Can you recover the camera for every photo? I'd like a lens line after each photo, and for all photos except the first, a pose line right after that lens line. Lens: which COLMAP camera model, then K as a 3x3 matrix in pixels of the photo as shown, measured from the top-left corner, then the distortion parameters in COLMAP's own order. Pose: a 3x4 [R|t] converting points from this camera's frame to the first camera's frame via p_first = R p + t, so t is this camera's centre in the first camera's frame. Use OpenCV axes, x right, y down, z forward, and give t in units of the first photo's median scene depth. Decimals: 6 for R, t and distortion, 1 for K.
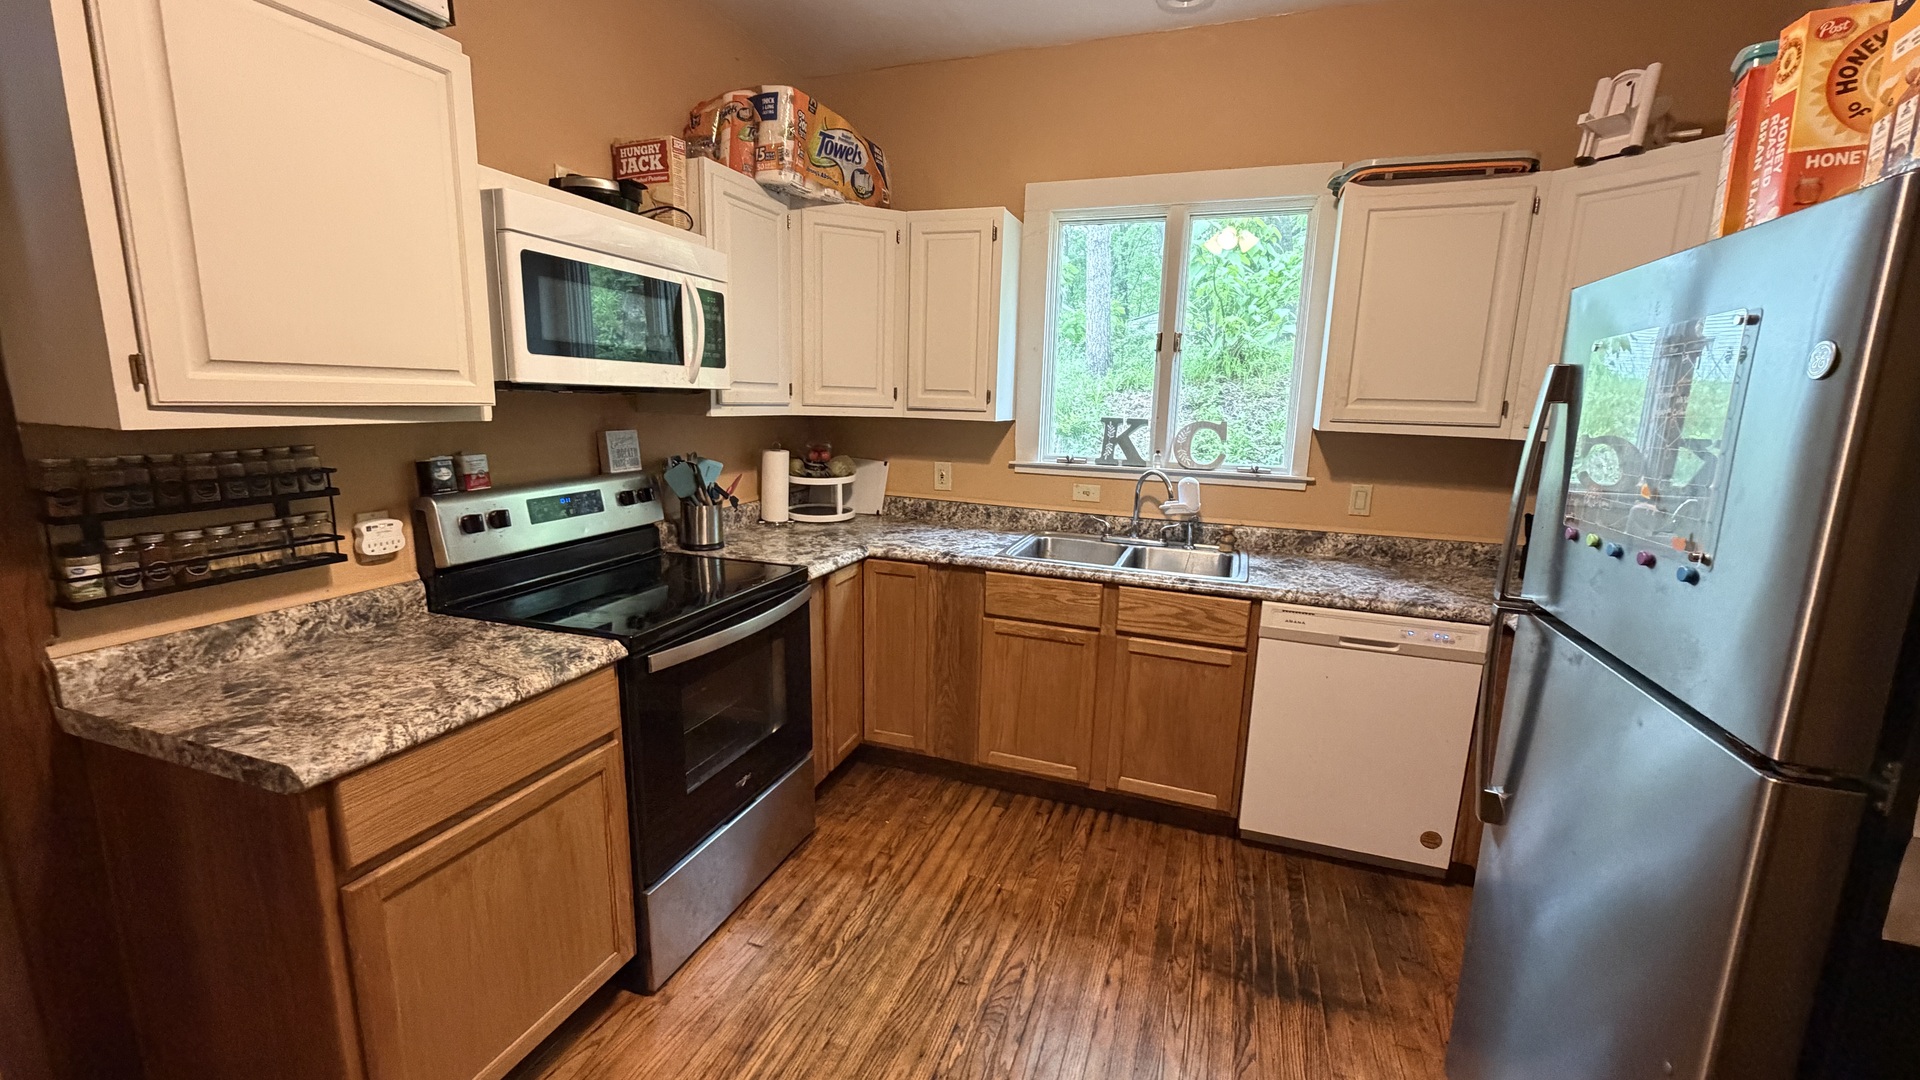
lens RADIAL K [[762.2, 0, 960.7], [0, 762.2, 536.6], [0, 0, 1]] dist [0.000429, -0.000105]
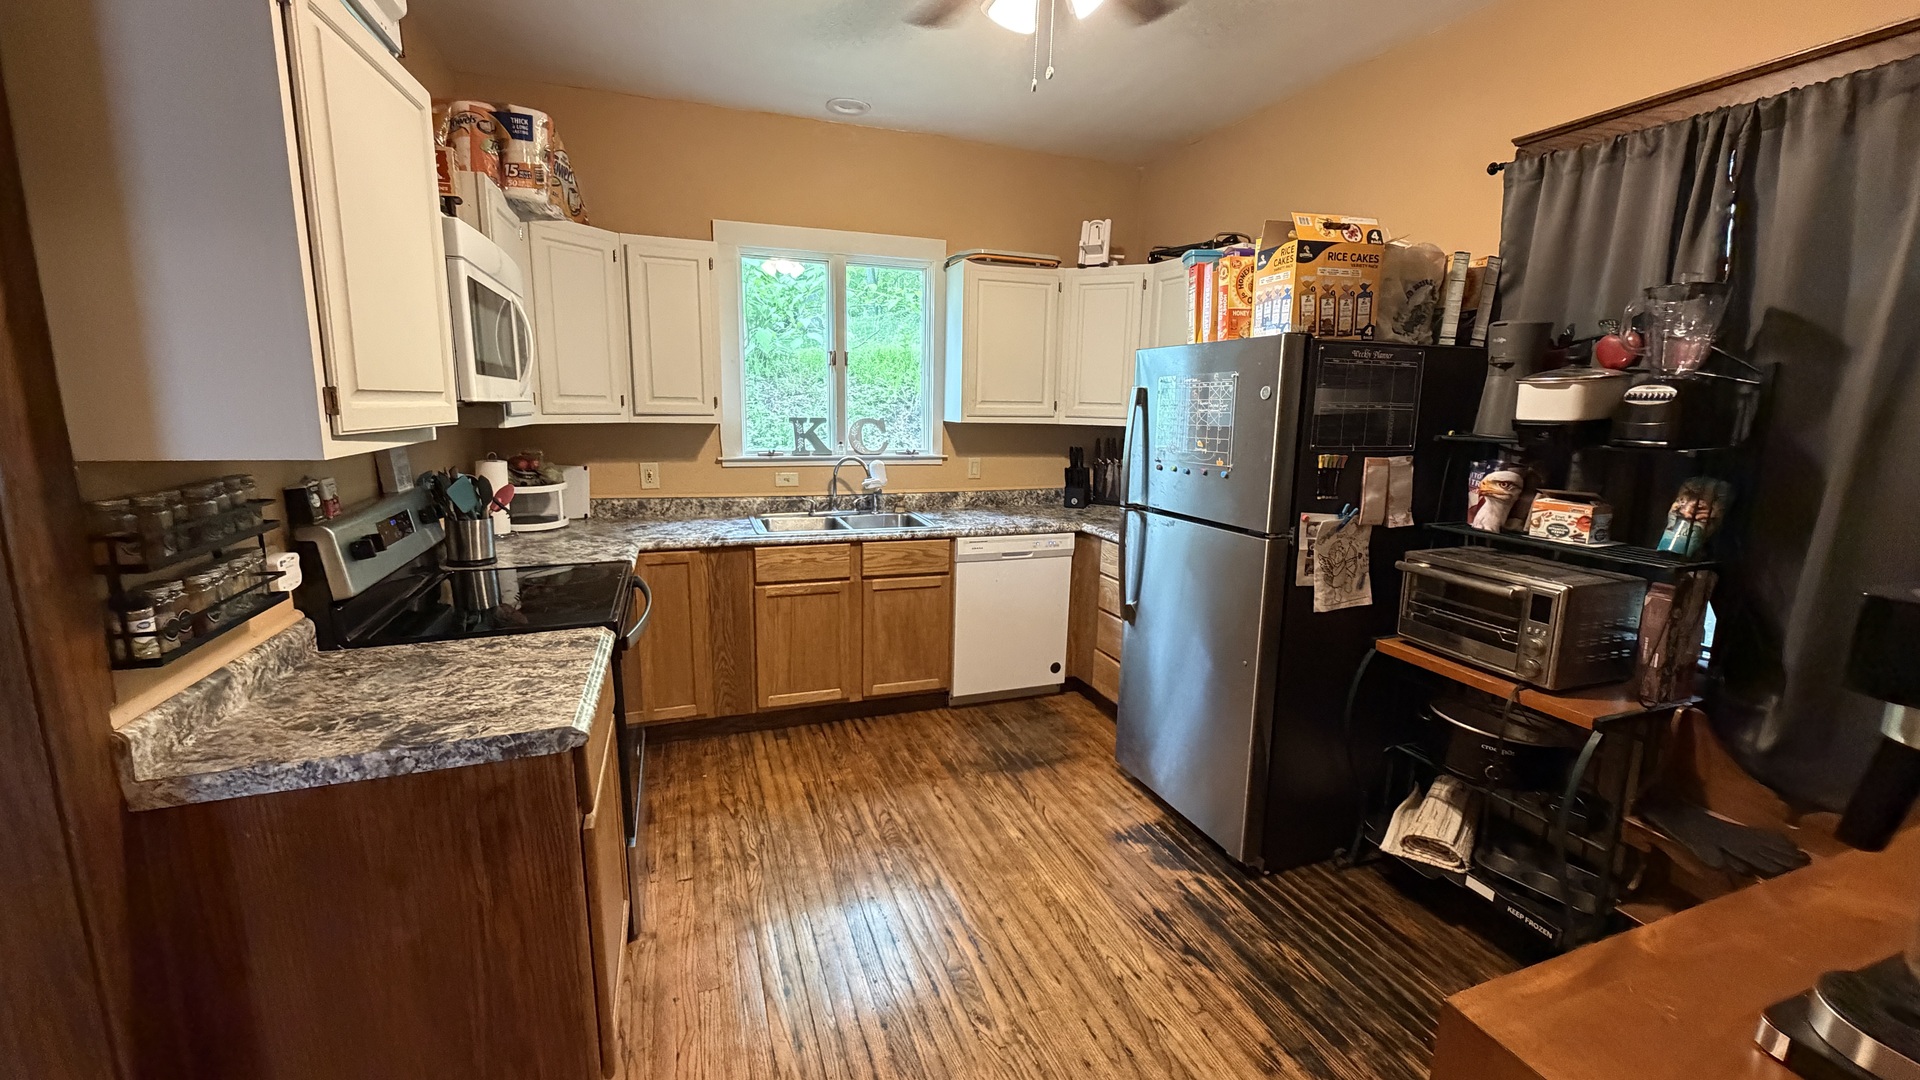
lens RADIAL K [[762.2, 0, 959.3], [0, 762.2, 537.3], [0, 0, 1]] dist [0.000429, -0.000105]
pose [[0.771020, -0.126701, 0.624080, -0.513663], [0.121311, 0.991284, 0.051378, 0.007124], [-0.625150, 0.036095, 0.779670, -0.159571]]
